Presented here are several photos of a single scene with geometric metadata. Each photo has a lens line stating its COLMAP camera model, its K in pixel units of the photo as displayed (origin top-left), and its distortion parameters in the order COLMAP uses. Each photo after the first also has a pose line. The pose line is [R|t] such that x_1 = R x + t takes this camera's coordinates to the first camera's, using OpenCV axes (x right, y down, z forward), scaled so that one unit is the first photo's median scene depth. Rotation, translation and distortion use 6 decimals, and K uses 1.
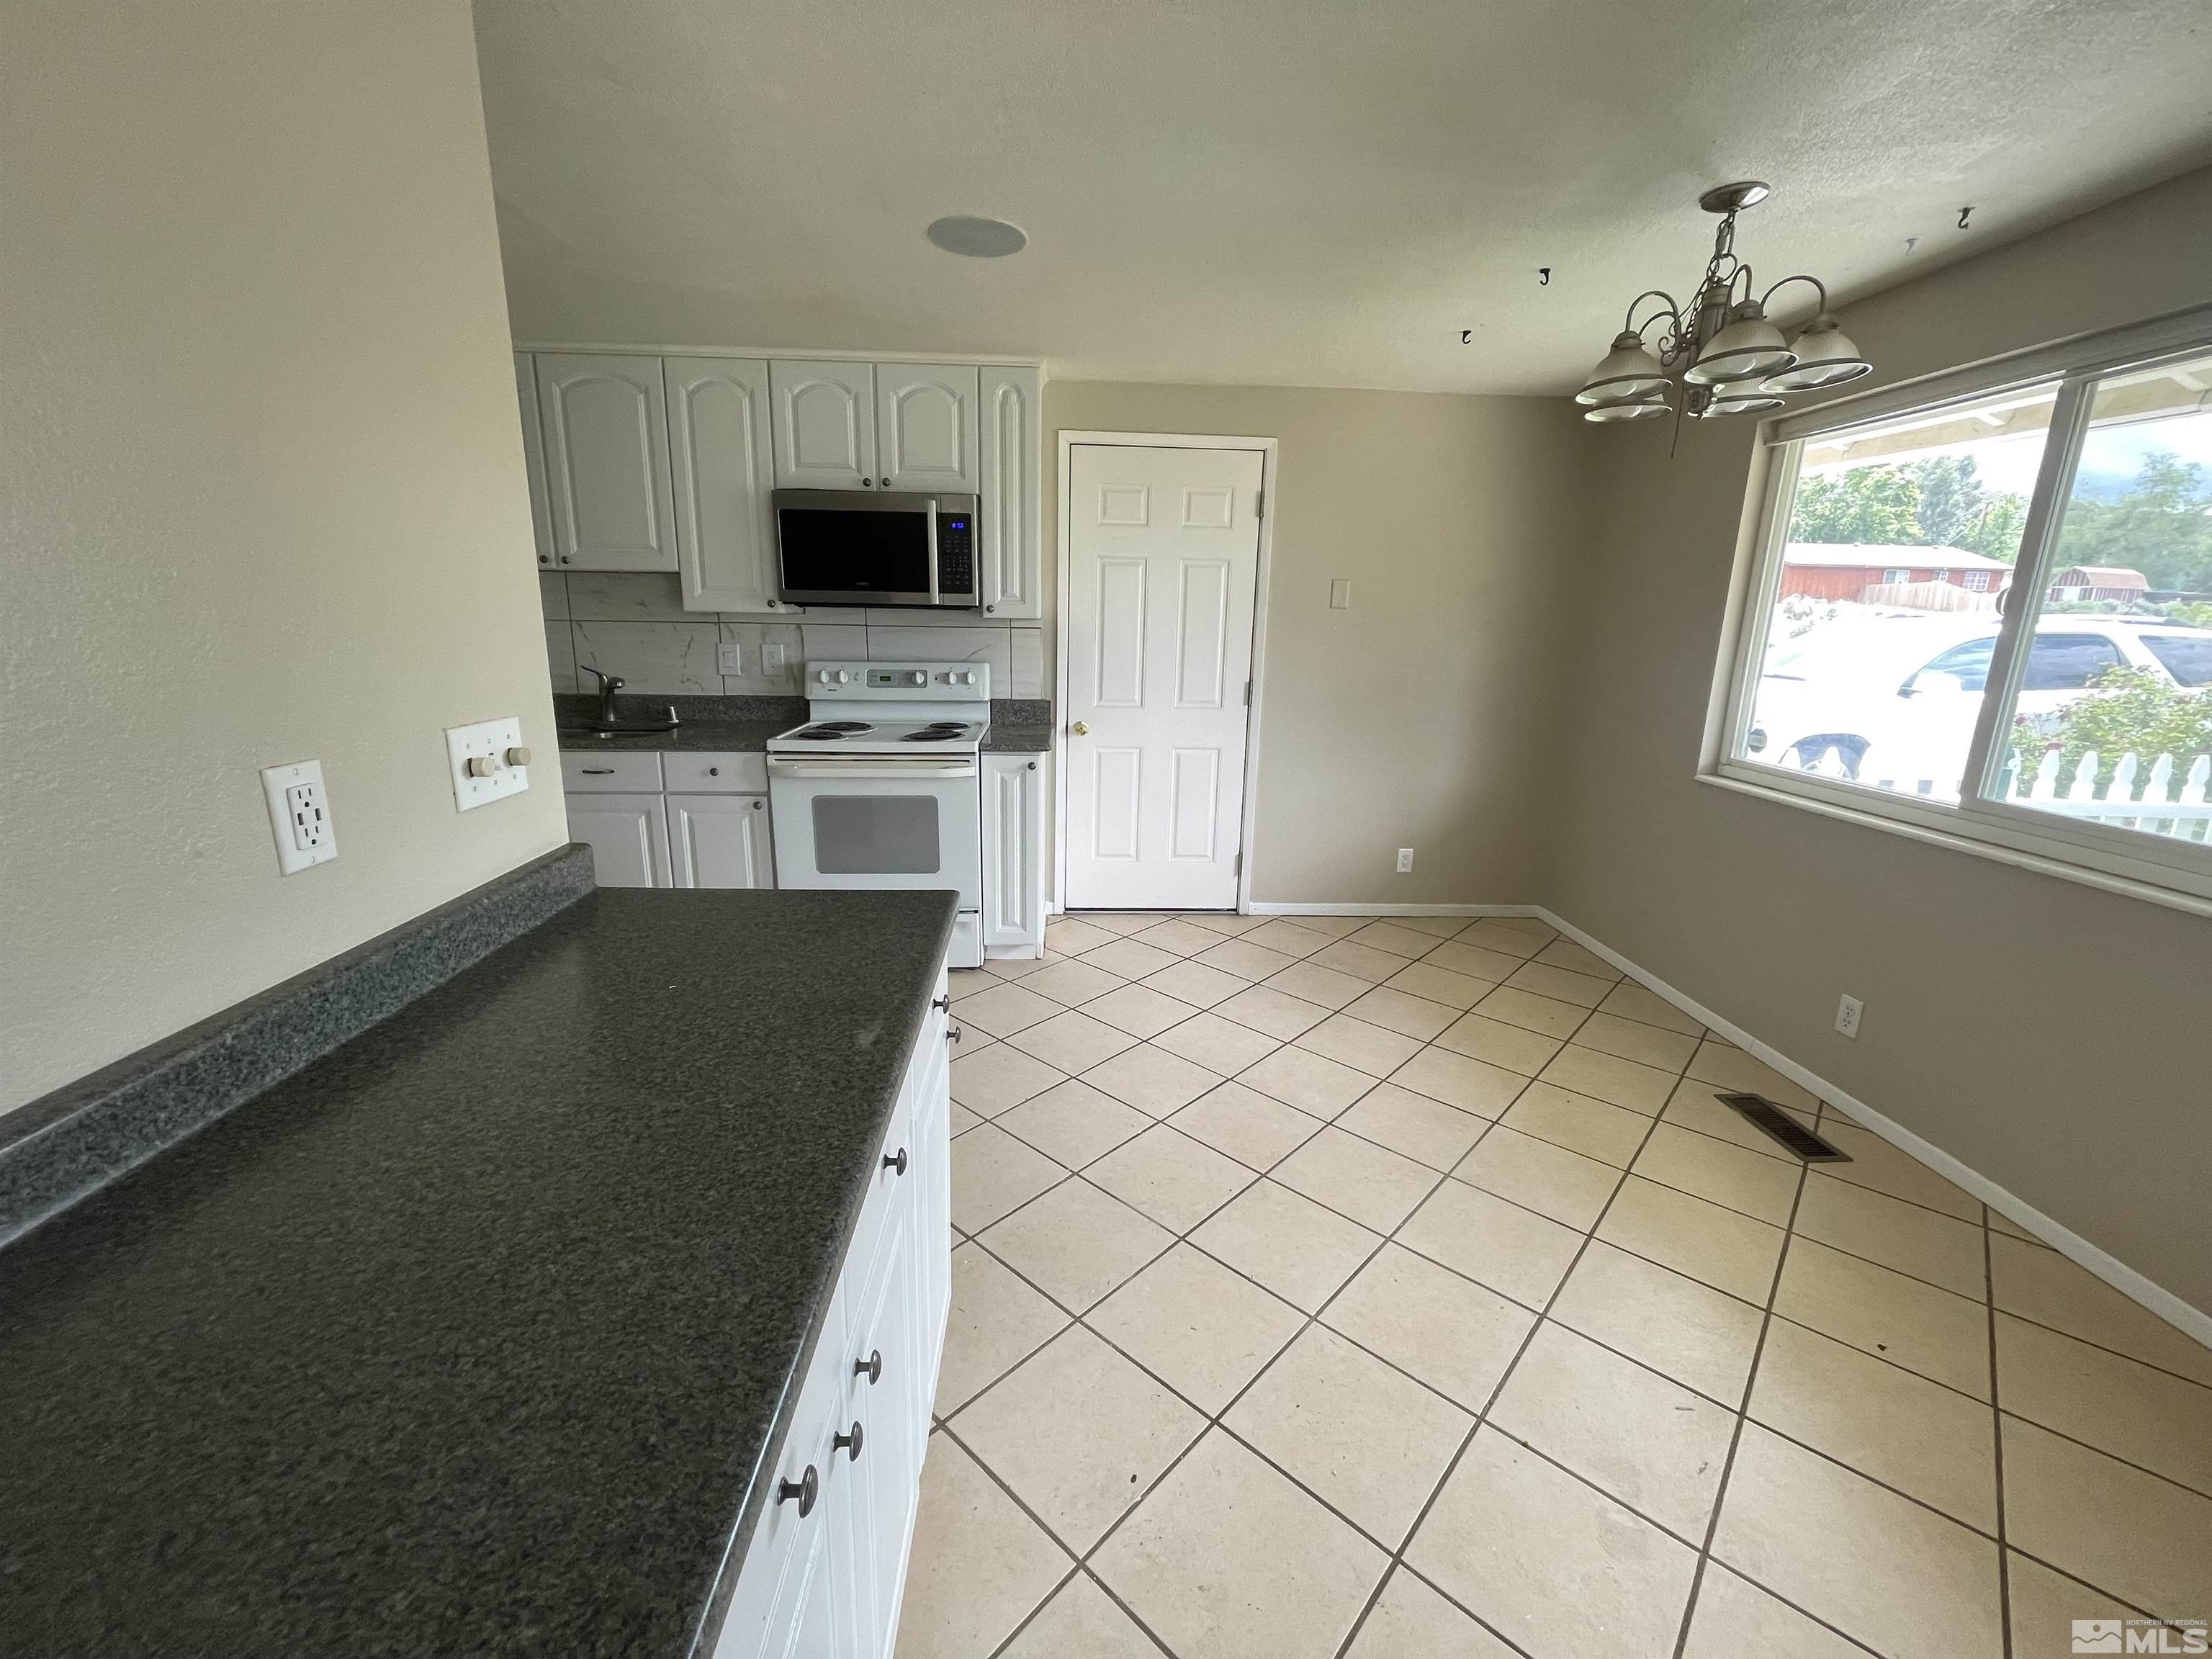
lens RADIAL K [[892.7, 0, 1099.2], [0, 892.7, 826.4], [0, 0, 1]] dist [-0.003818, 0.000245]
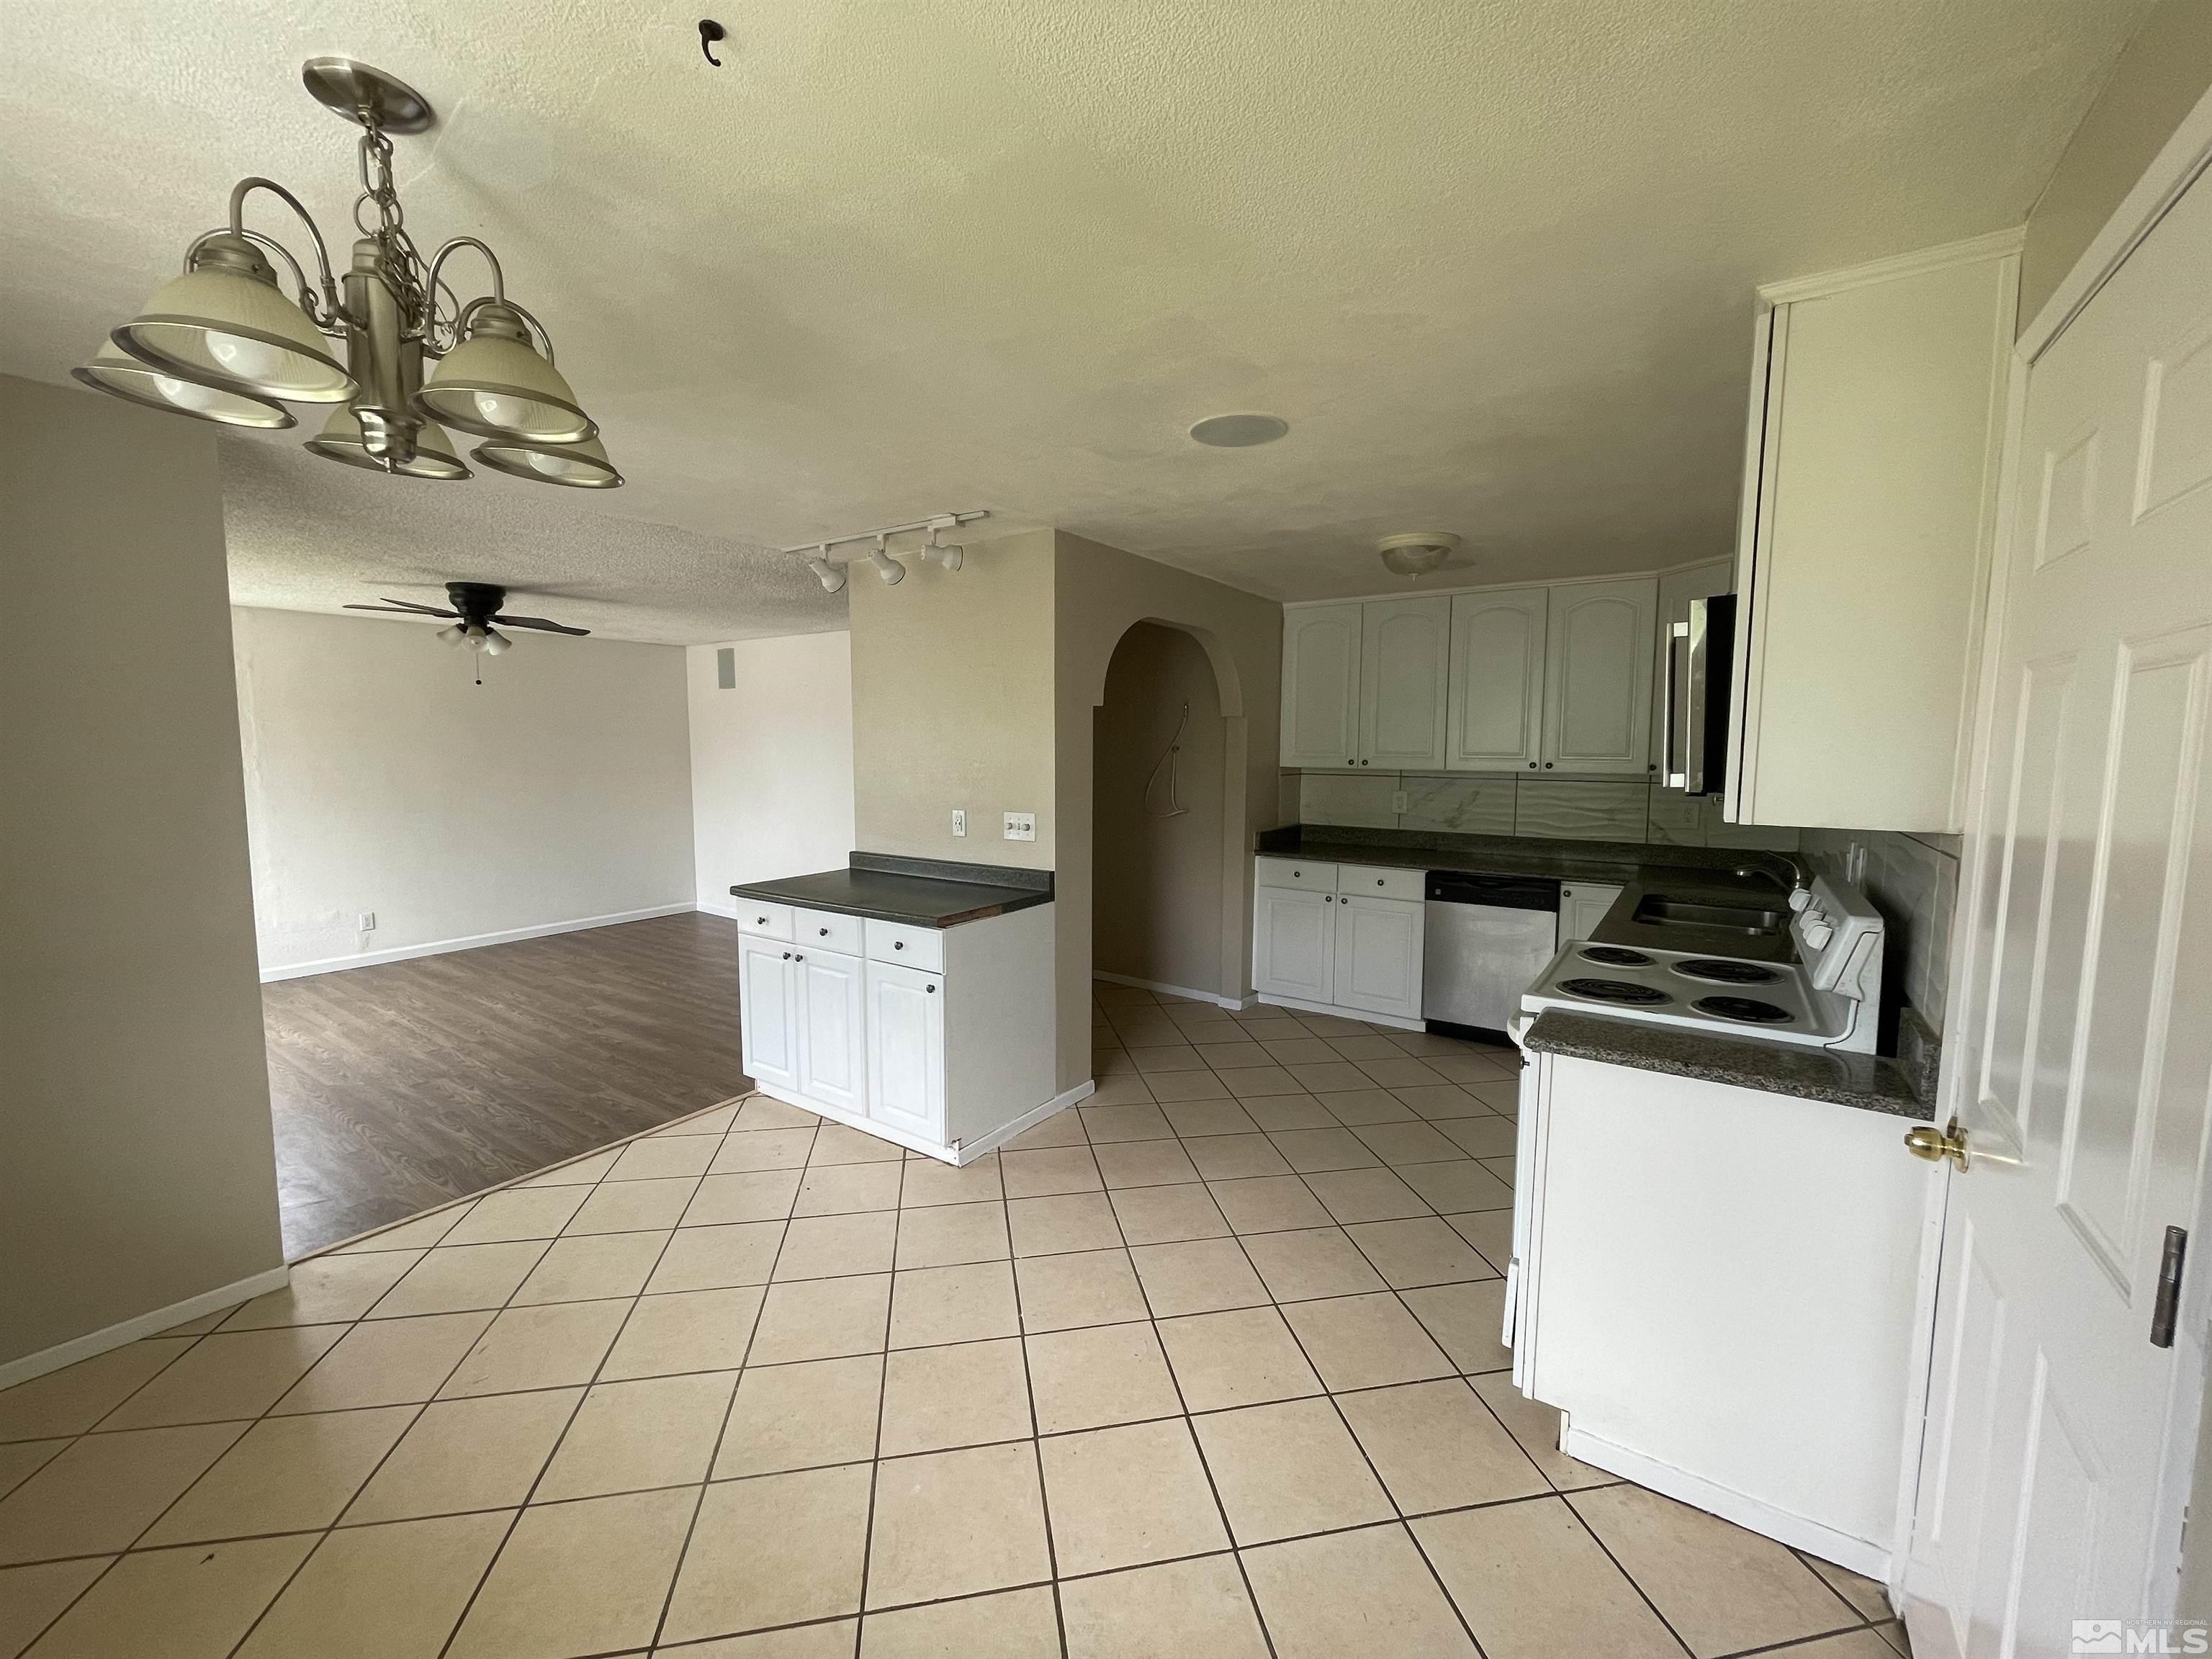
lens RADIAL K [[892.7, 0, 1095.0], [0, 892.7, 828.8], [0, 0, 1]] dist [-0.003818, 0.000245]
pose [[-0.604654, 0.053131, -0.794715, 0.503038], [-0.202691, 0.954659, 0.218041, -0.260022], [0.770266, 0.292921, -0.566469, 0.994149]]
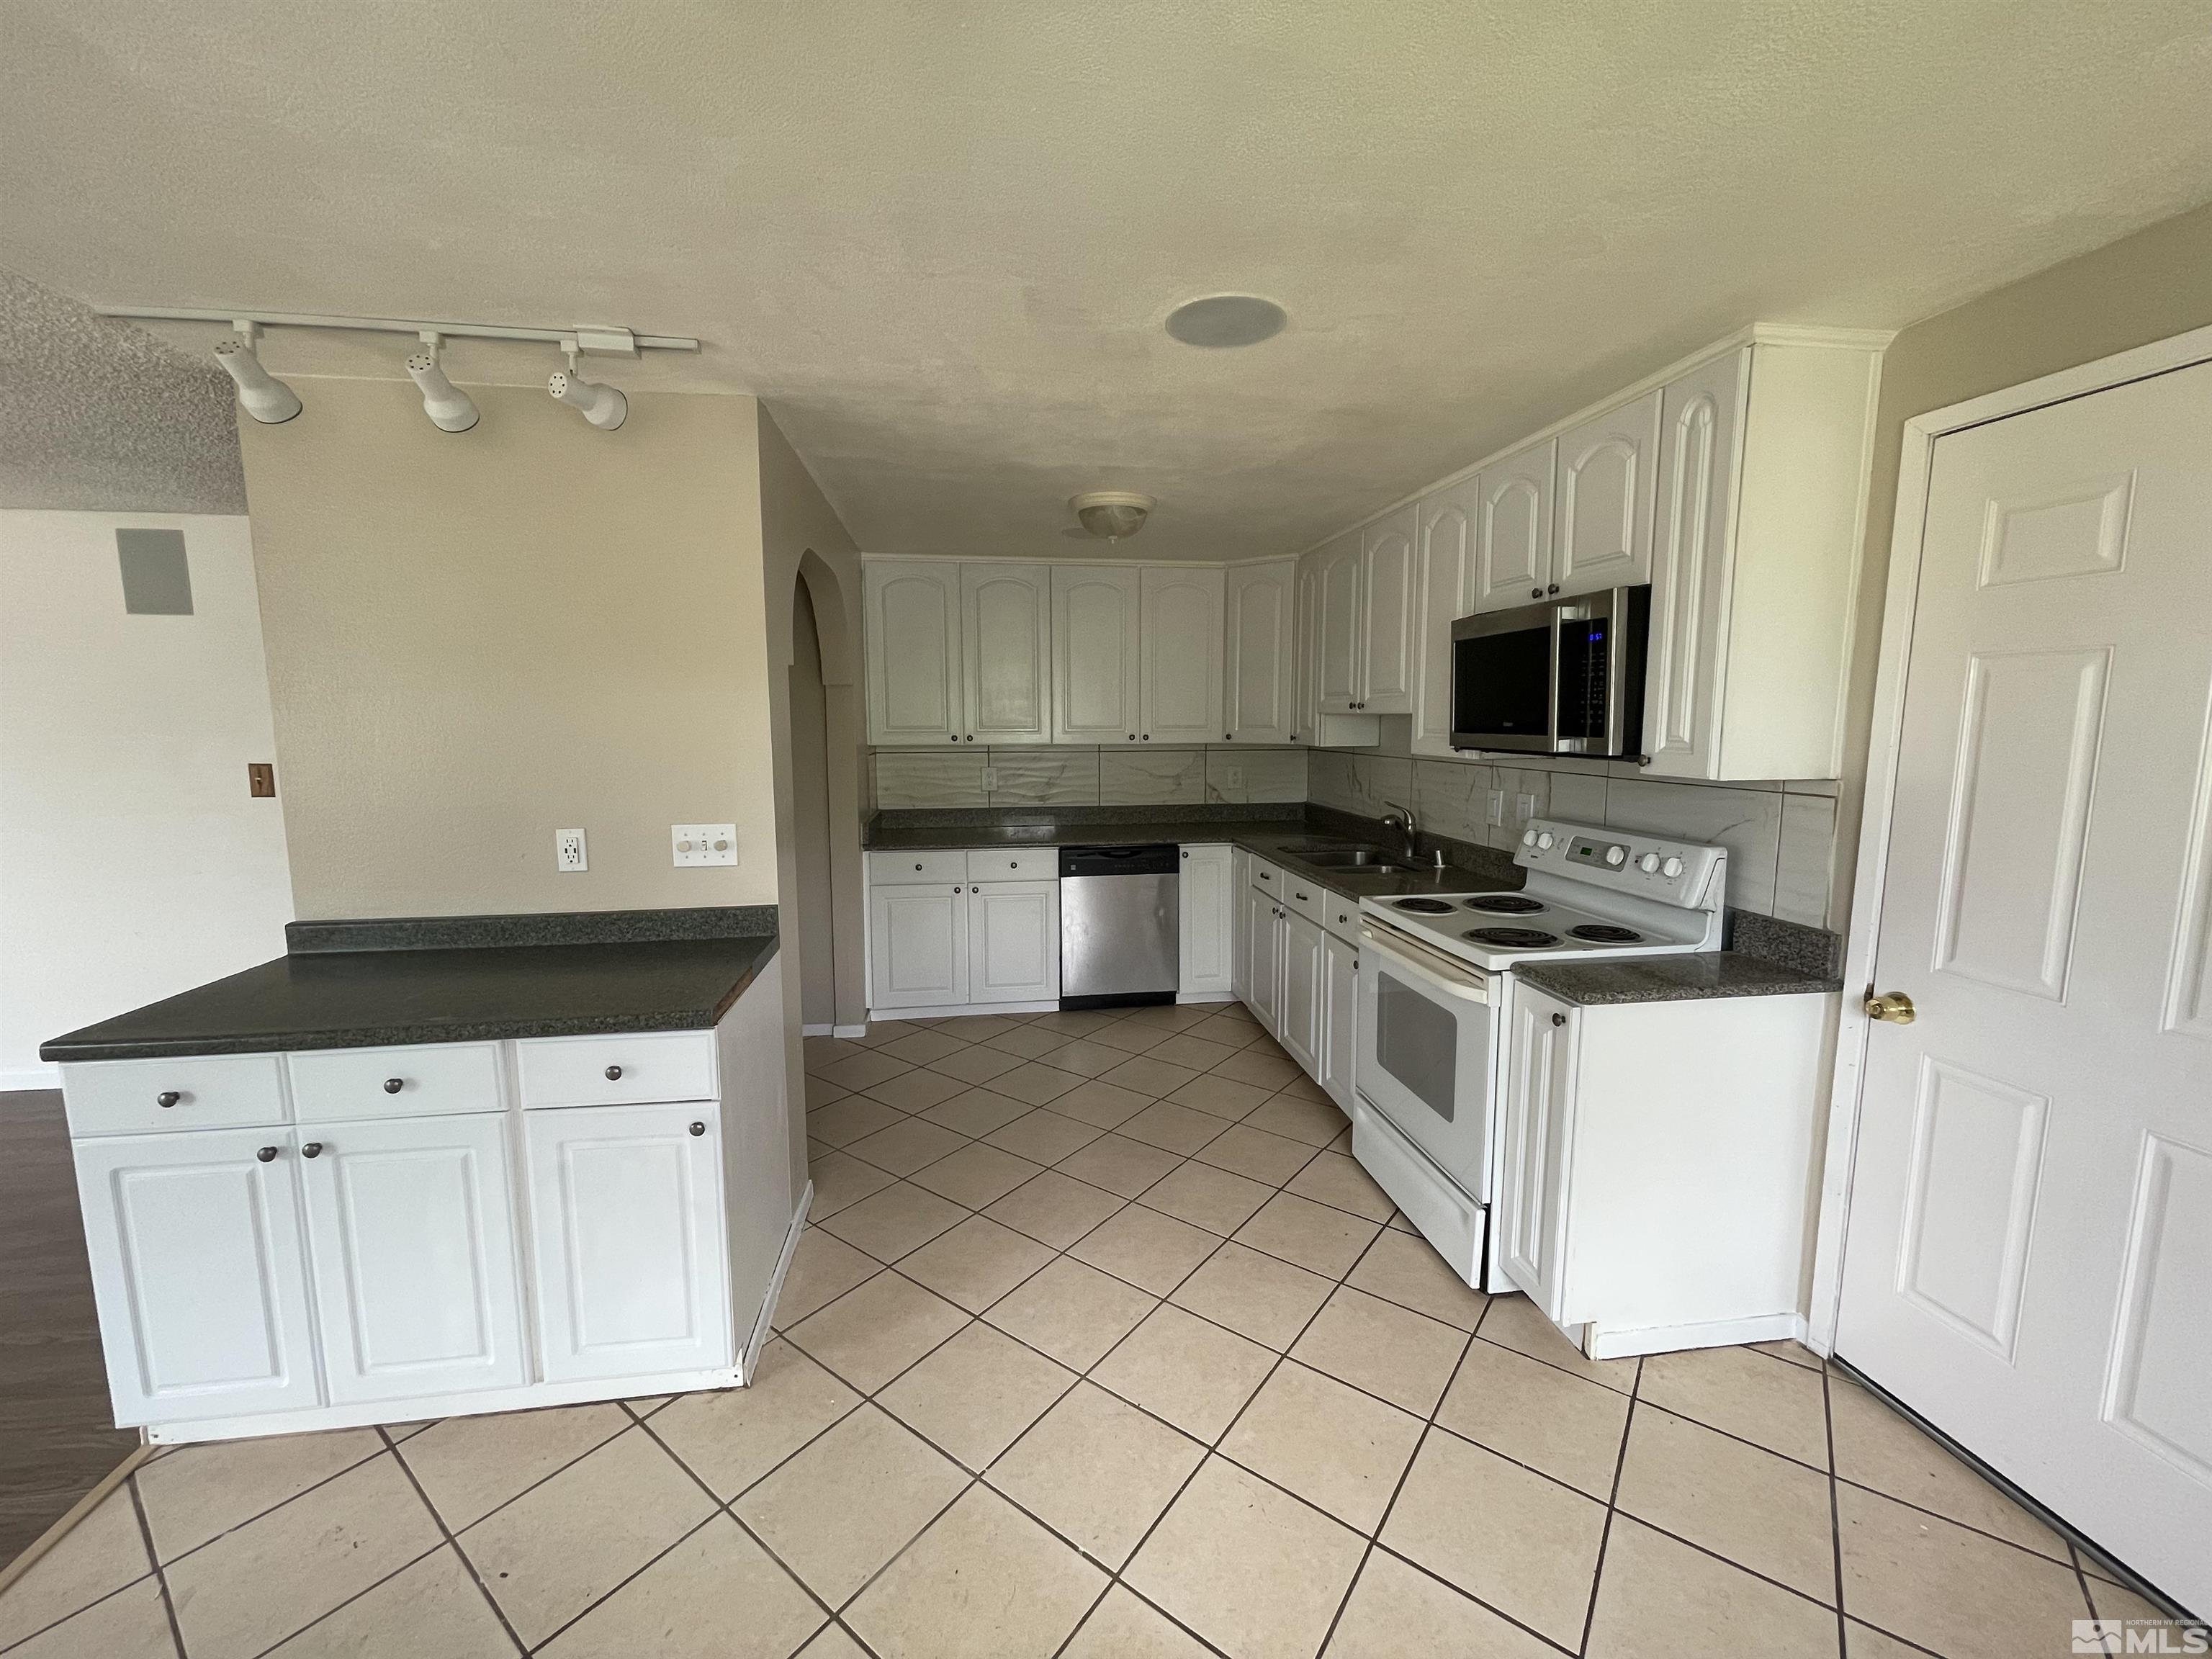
lens RADIAL K [[892.7, 0, 1101.4], [0, 892.7, 830.7], [0, 0, 1]] dist [-0.003818, 0.000245]
pose [[0.103809, 0.103344, -0.989214, 0.443672], [-0.227796, 0.970620, 0.077497, -0.155713], [0.968160, 0.217294, 0.124300, 0.559475]]
